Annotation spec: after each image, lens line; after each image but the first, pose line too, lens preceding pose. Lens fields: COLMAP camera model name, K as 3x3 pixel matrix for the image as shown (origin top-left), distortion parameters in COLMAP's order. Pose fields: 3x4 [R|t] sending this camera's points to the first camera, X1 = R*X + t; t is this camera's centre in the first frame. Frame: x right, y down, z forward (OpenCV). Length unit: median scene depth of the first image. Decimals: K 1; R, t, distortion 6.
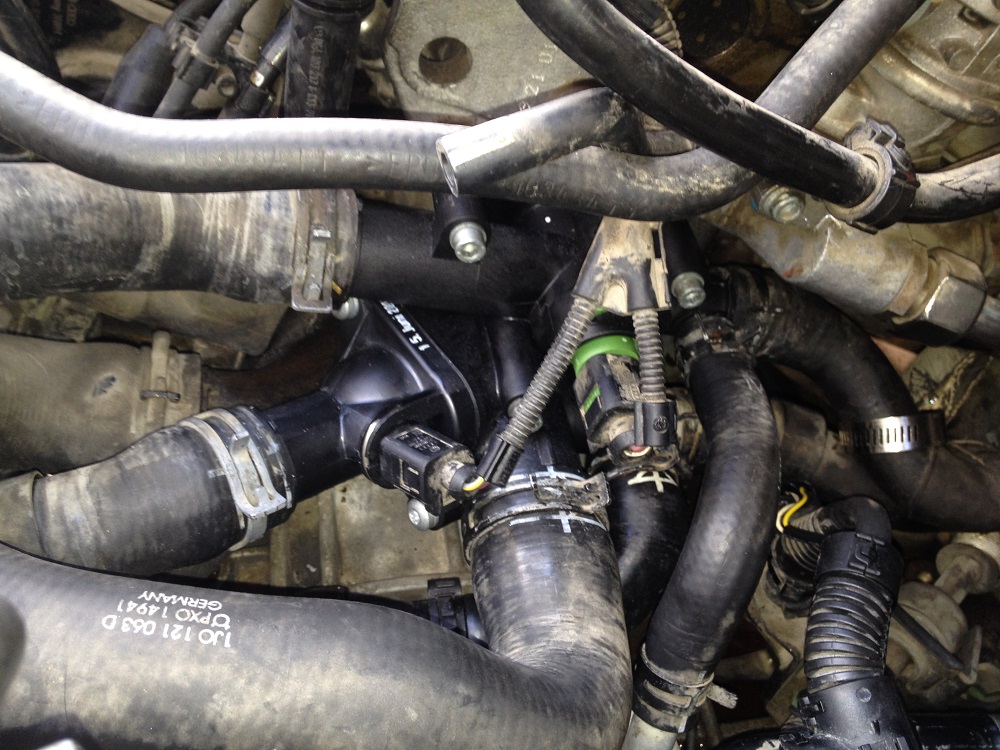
lens RADIAL K [[1031.7, 0, 499.7], [0, 1031.7, 381.9], [0, 0, 1]] dist [-0.019411, 0.000000]
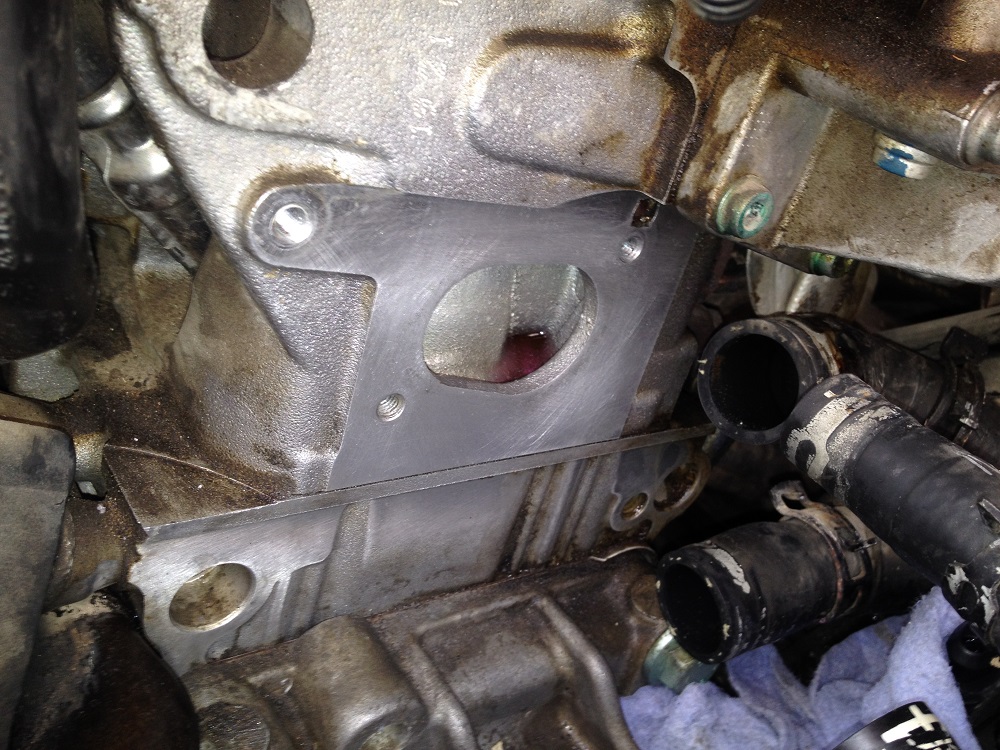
lens RADIAL K [[1031.7, 0, 503.6], [0, 1031.7, 389.2], [0, 0, 1]] dist [-0.019411, 0.000000]
pose [[0.905639, -0.295826, 0.303818, -0.142009], [0.343299, 0.932063, -0.115781, -0.073043], [-0.248926, 0.209156, 0.945669, 0.579347]]
